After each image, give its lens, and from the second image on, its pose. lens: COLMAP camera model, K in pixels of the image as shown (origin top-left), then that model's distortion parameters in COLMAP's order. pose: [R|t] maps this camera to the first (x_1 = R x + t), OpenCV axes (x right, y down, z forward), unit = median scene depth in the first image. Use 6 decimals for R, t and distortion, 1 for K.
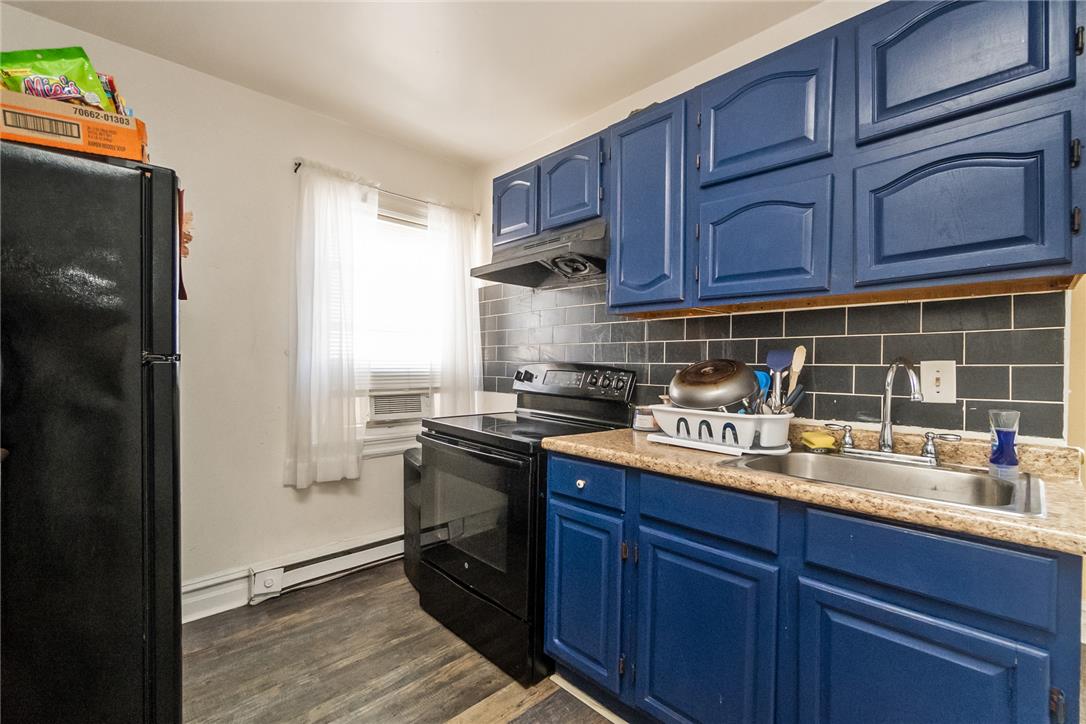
lens RADIAL K [[483.0, 0, 542.8], [0, 483.0, 372.5], [0, 0, 1]] dist [-0.006493, 0.000834]
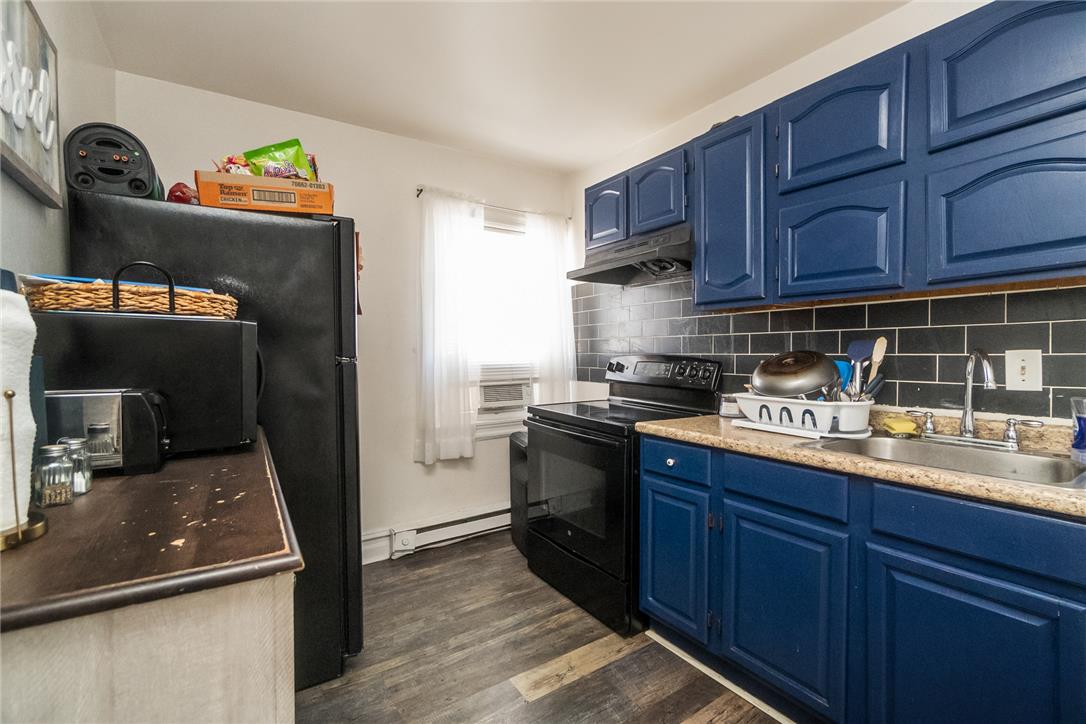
lens RADIAL K [[483.0, 0, 546.1], [0, 483.0, 364.6], [0, 0, 1]] dist [-0.006493, 0.000834]
pose [[0.985535, -0.013770, -0.168914, -0.015136], [0.015250, 0.999856, 0.007467, -0.013635], [0.168786, -0.009935, 0.985603, -0.167815]]
